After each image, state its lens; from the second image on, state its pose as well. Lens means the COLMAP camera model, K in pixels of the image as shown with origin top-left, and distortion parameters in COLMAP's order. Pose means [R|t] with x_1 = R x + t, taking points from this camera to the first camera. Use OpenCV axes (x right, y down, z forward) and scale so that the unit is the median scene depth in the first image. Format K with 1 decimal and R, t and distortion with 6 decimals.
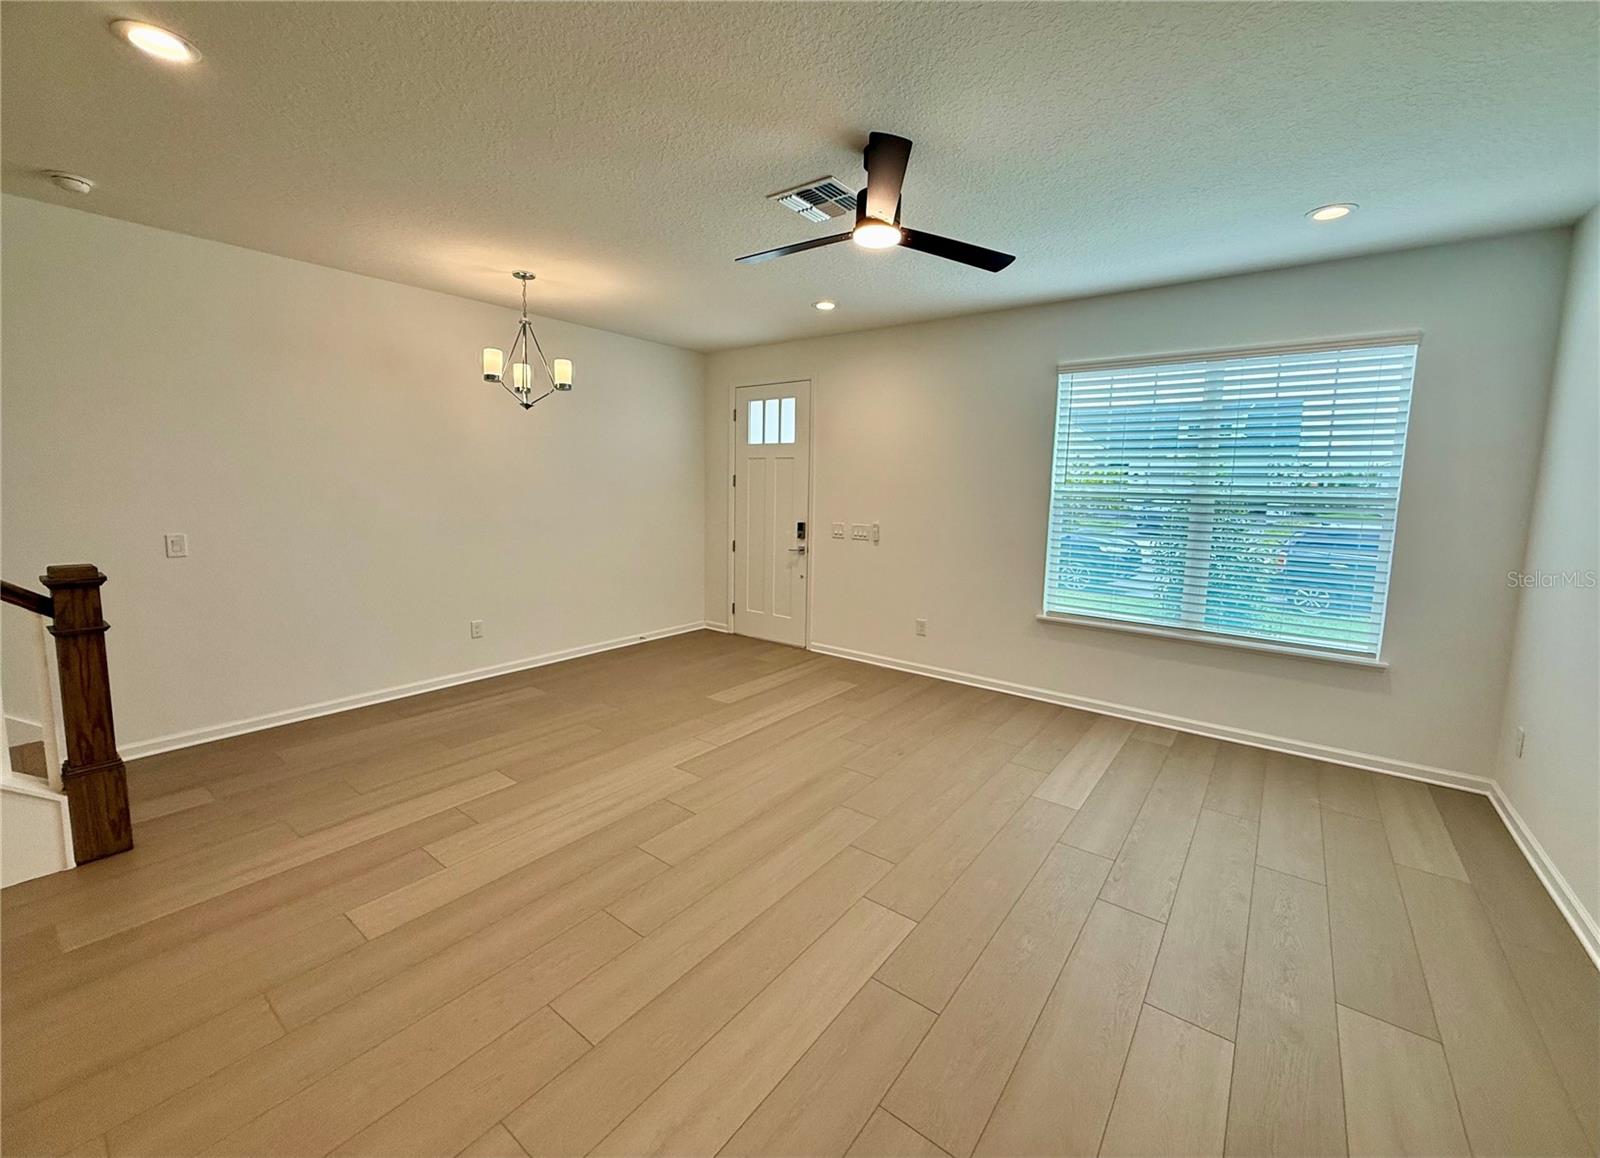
lens RADIAL K [[662.4, 0, 799.3], [0, 662.4, 569.6], [0, 0, 1]] dist [0.003371, 0.000099]
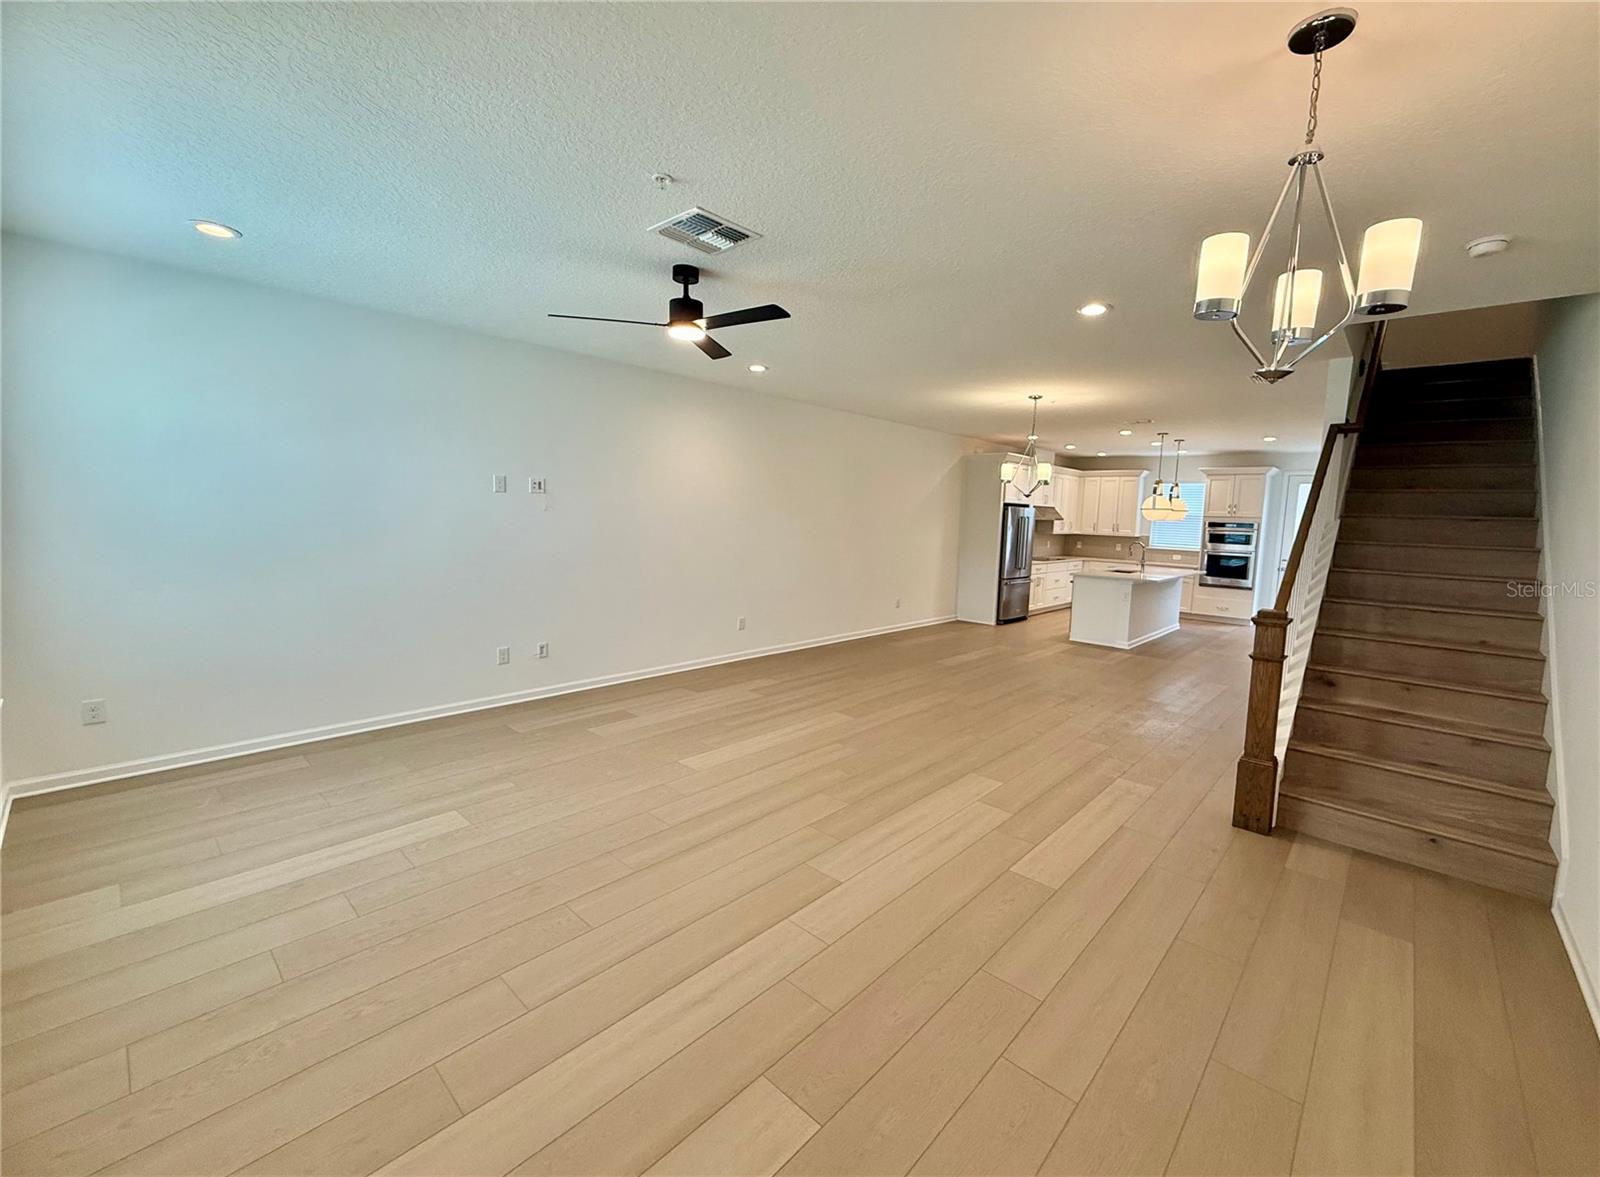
lens RADIAL K [[638.7, 0, 800.6], [0, 638.7, 585.0], [0, 0, 1]] dist [-0.002601, -0.000283]
pose [[-0.991704, -0.066369, 0.110086, -0.215373], [-0.038761, 0.970935, 0.236184, -0.257617], [-0.122561, 0.229957, -0.965452, 1.816427]]
